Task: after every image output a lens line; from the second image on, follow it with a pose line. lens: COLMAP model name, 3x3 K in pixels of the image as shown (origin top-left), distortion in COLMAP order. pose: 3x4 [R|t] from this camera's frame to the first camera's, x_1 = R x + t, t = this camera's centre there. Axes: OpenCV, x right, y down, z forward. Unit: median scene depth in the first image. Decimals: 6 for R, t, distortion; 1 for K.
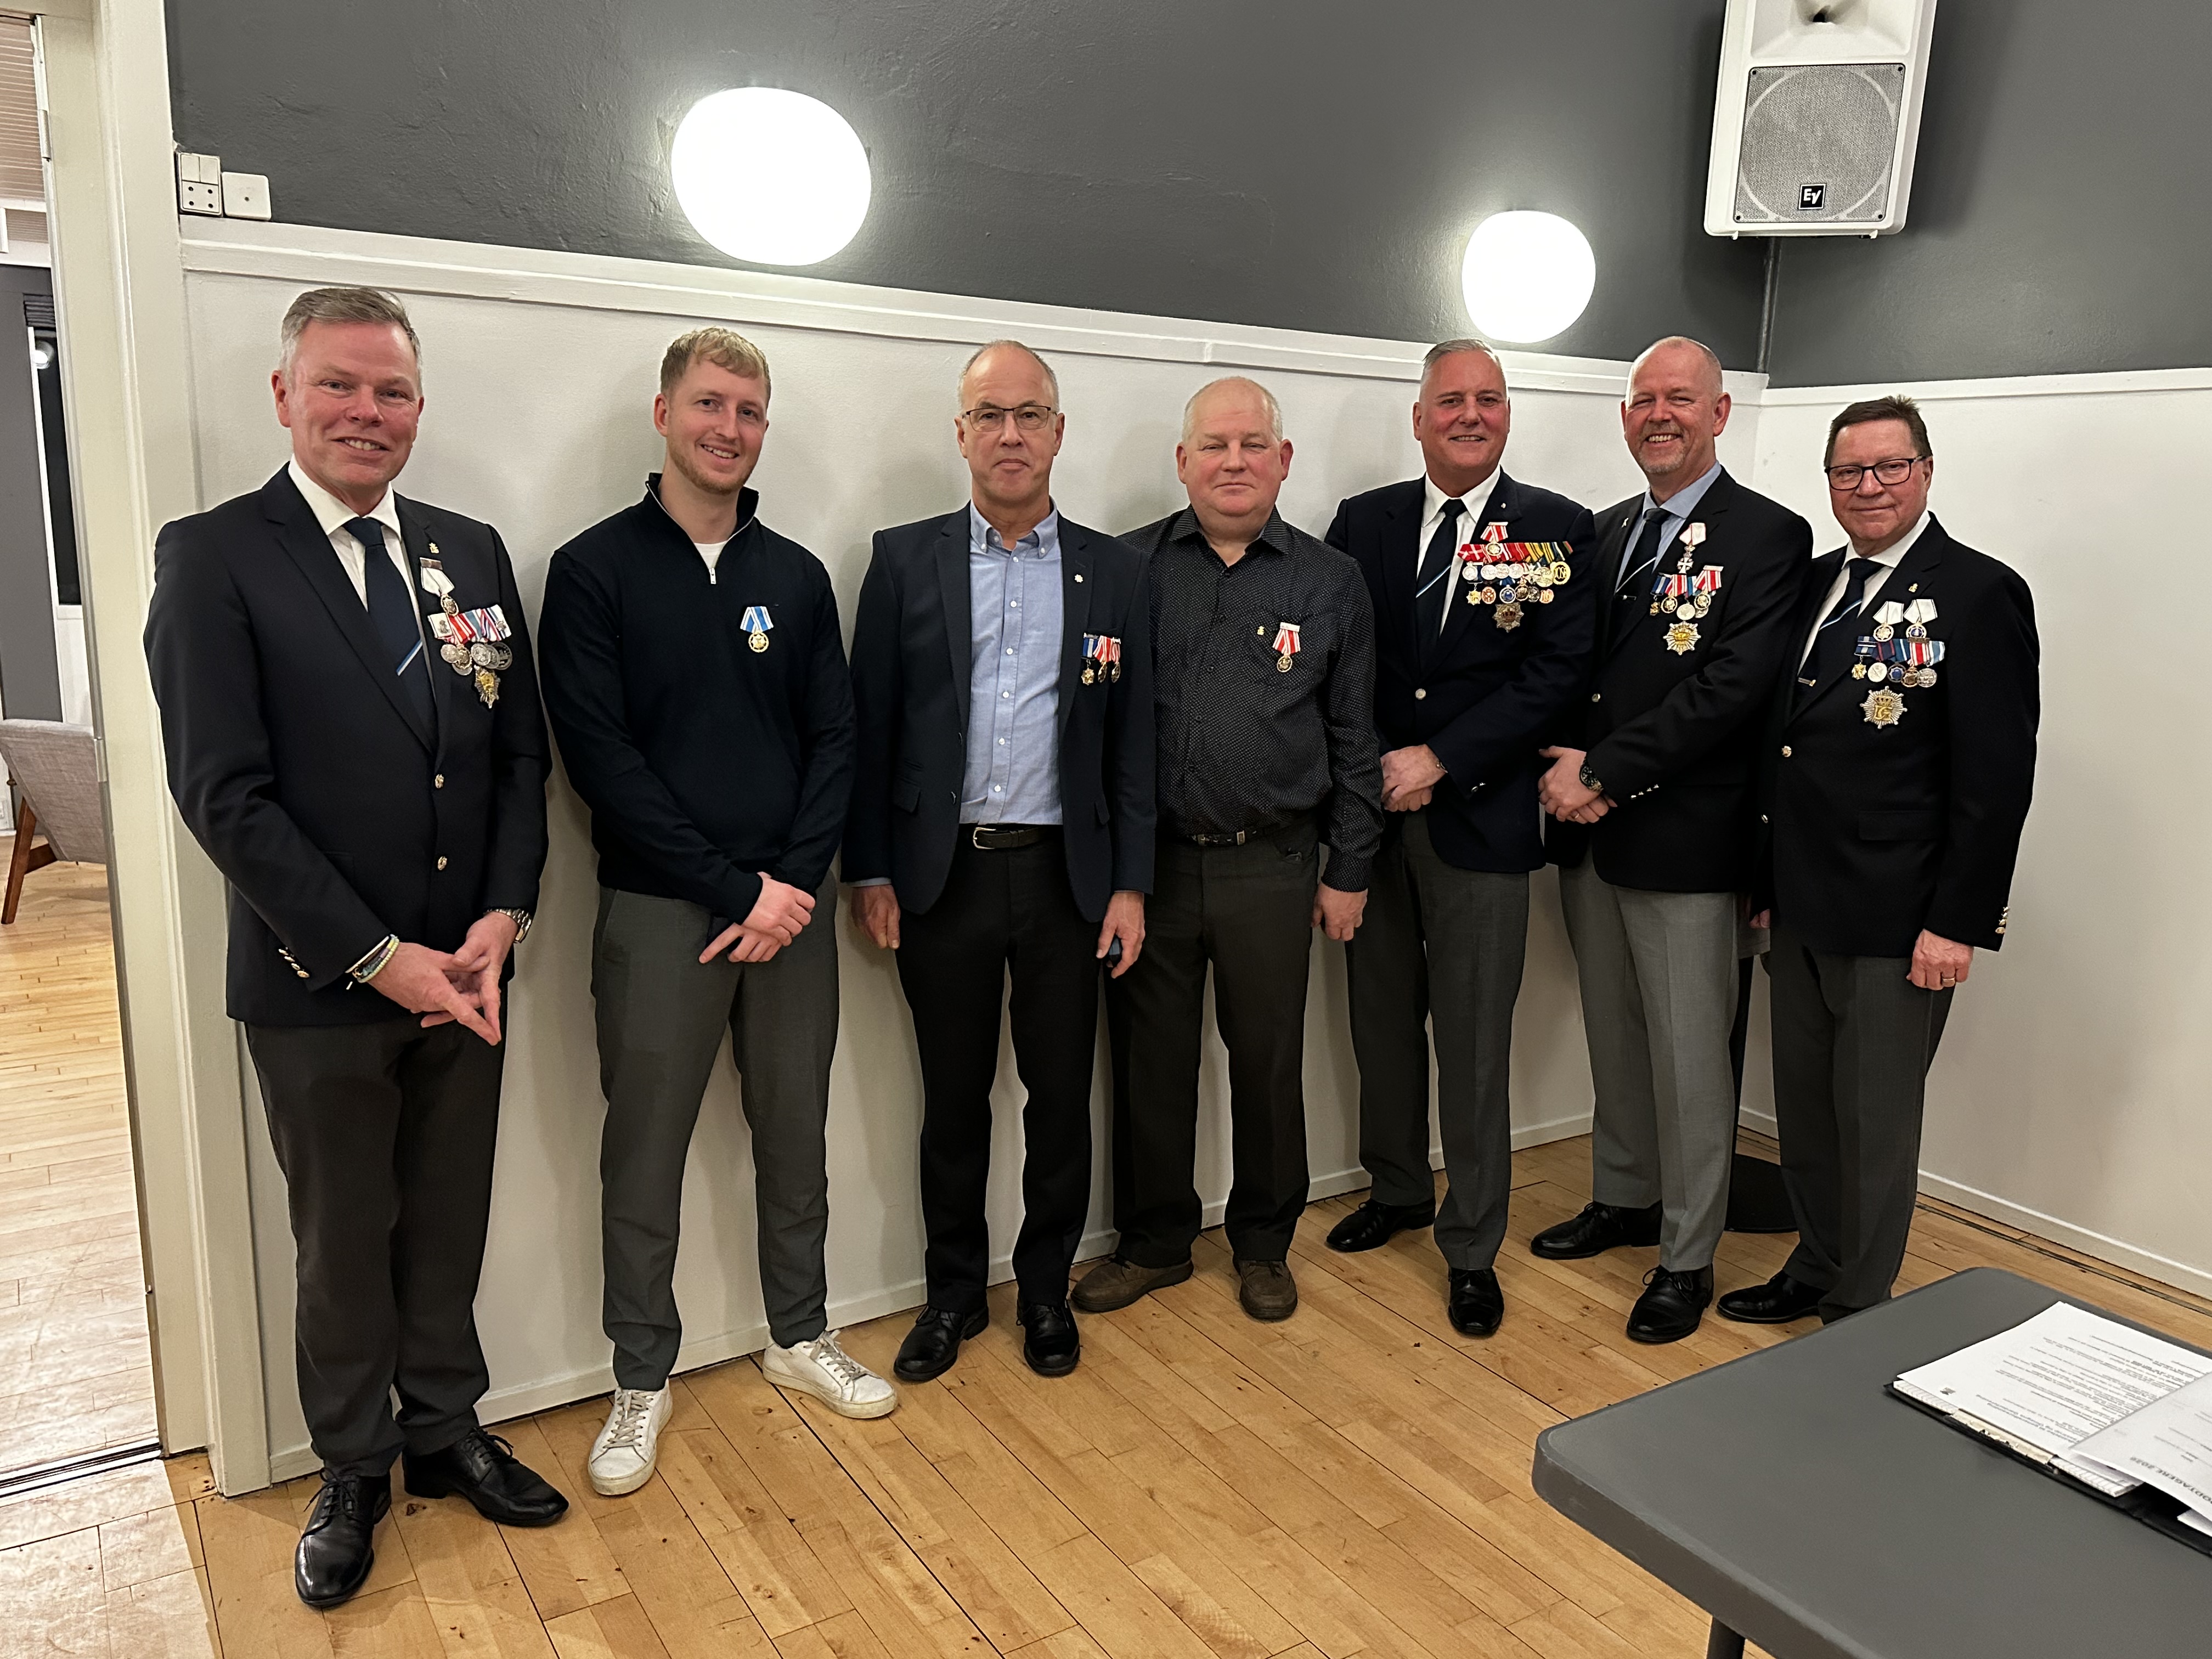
lens RADIAL K [[1692.7, 0, 1106.0], [0, 1692.7, 829.5], [0, 0, 1]] dist [0.044917, 0.000187]
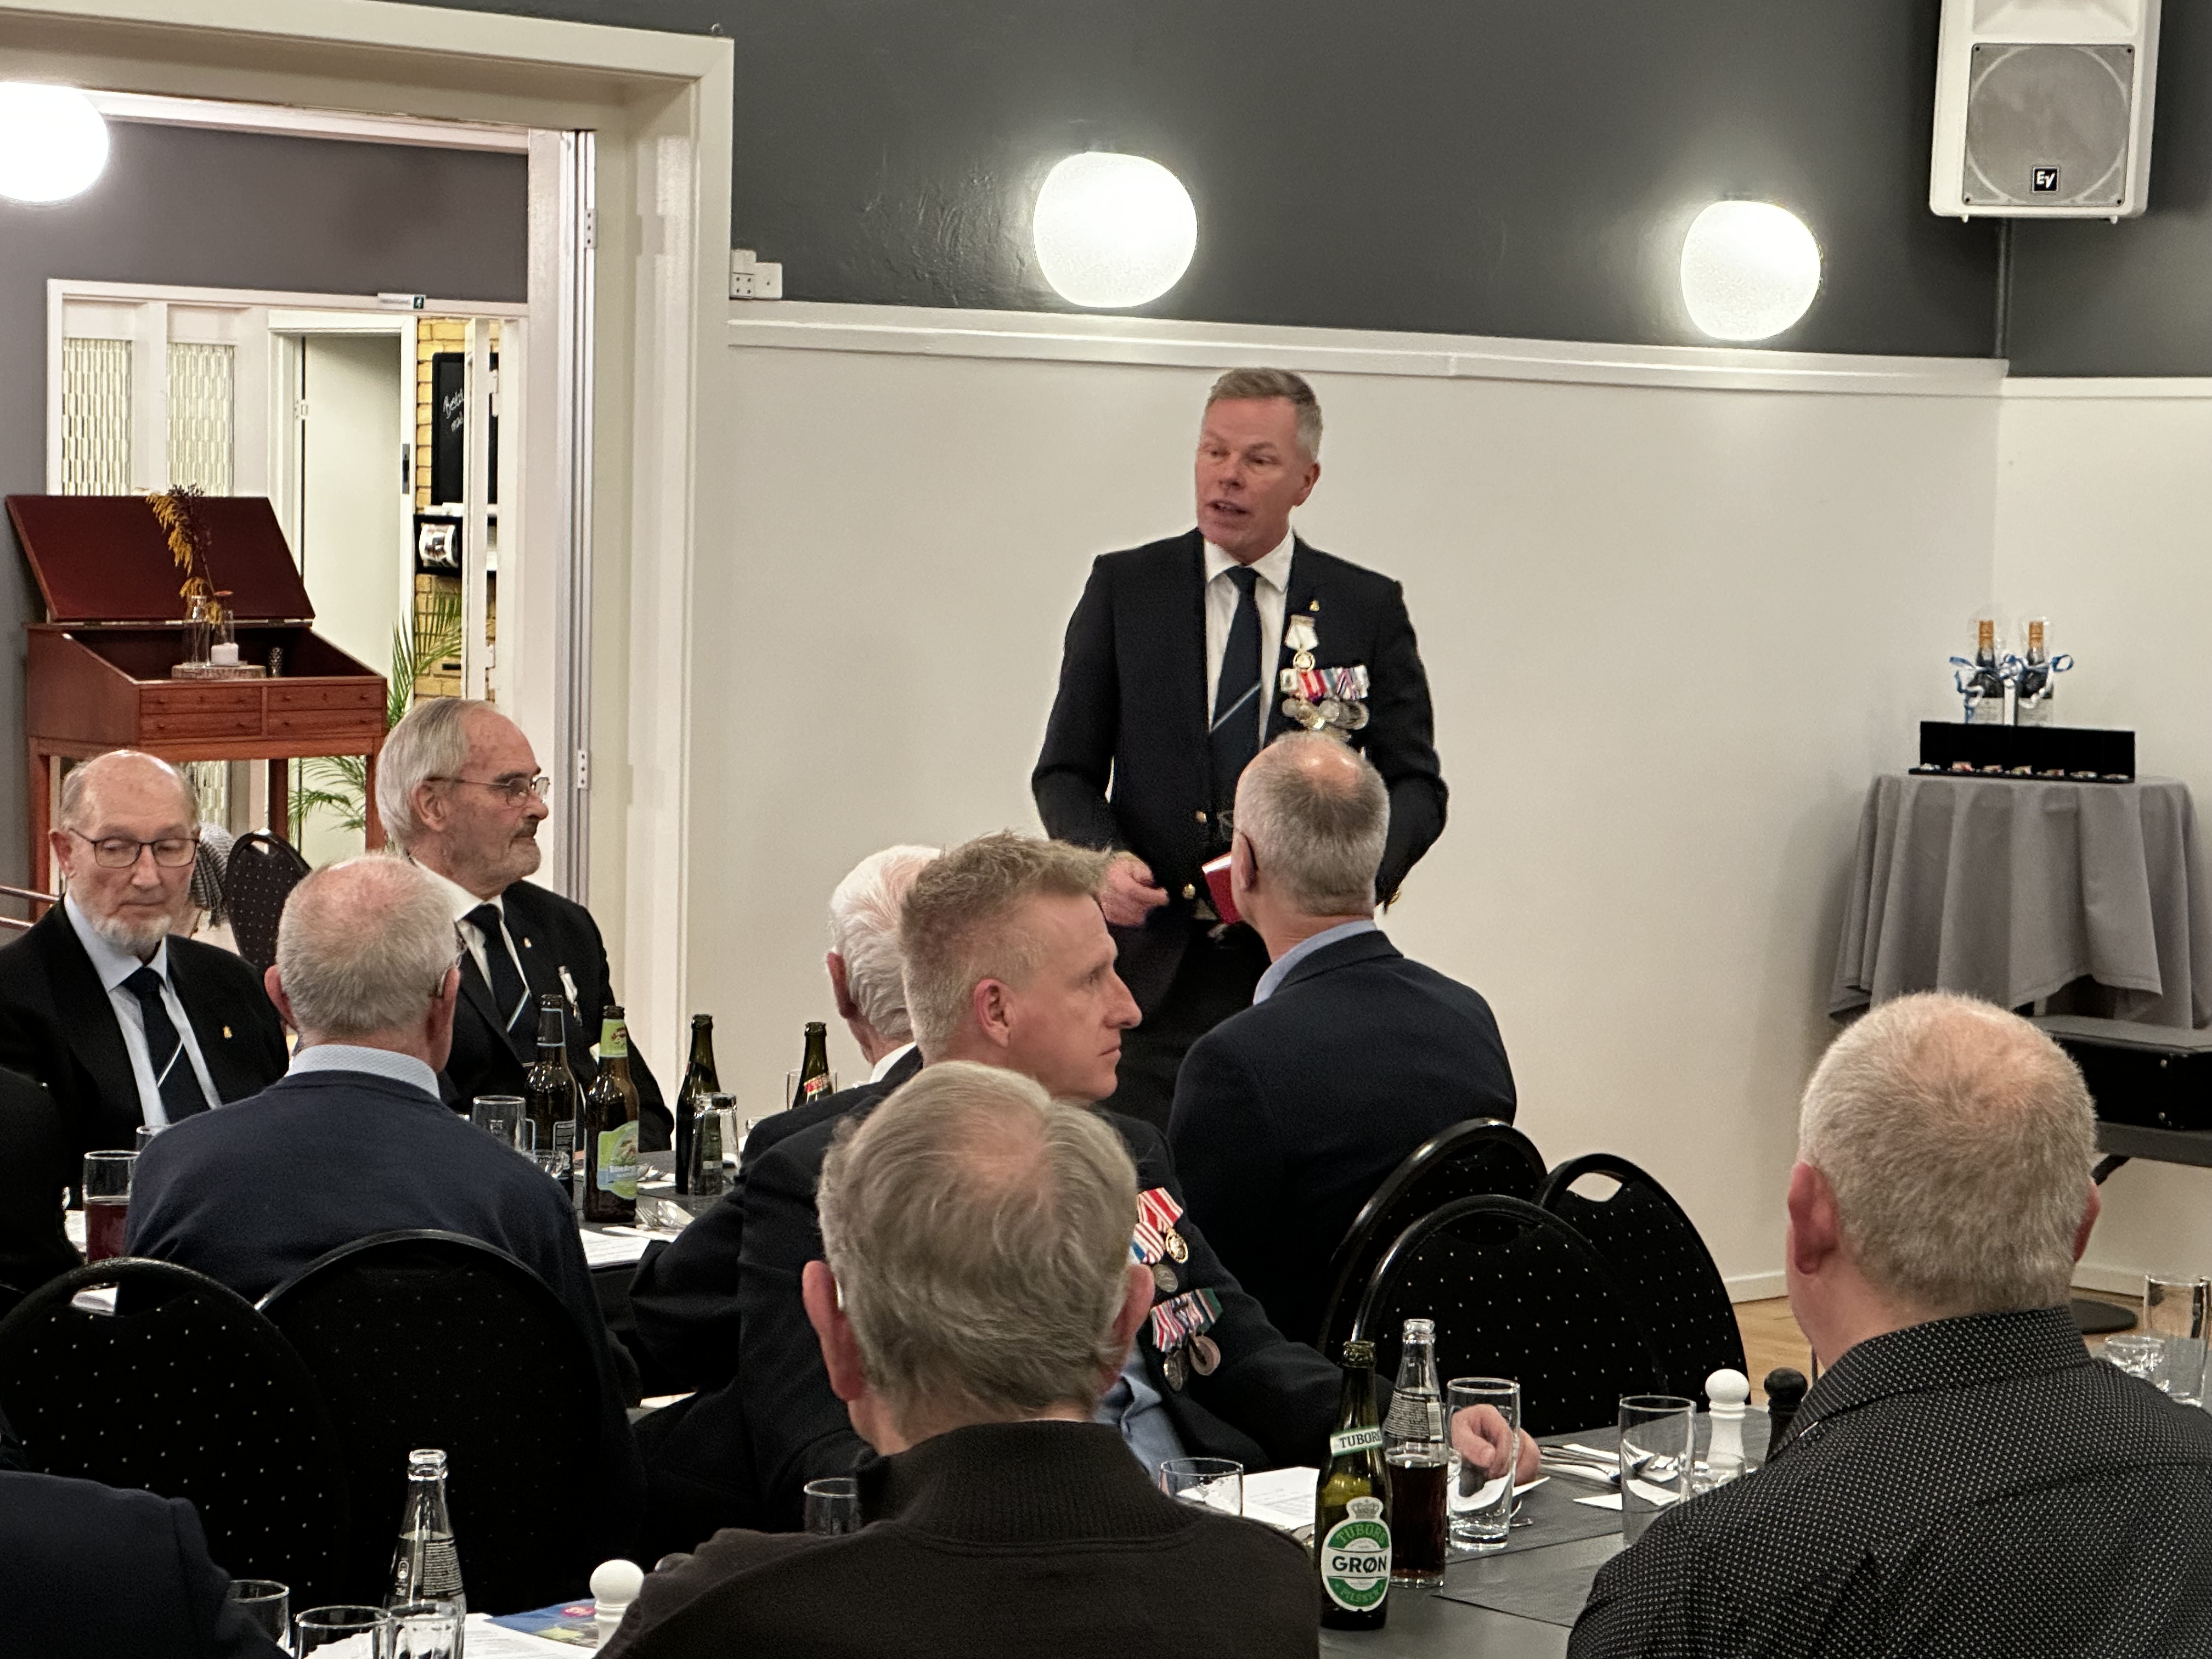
lens RADIAL K [[5222.1, 0, 1106.0], [0, 5222.1, 829.5], [0, 0, 1]] dist [0.910145, -4.603913]
pose [[0.980472, -0.014841, 0.196096, -0.640140], [0.037524, 0.992947, -0.112469, 0.273844], [-0.193043, 0.117631, 0.974114, -1.640762]]
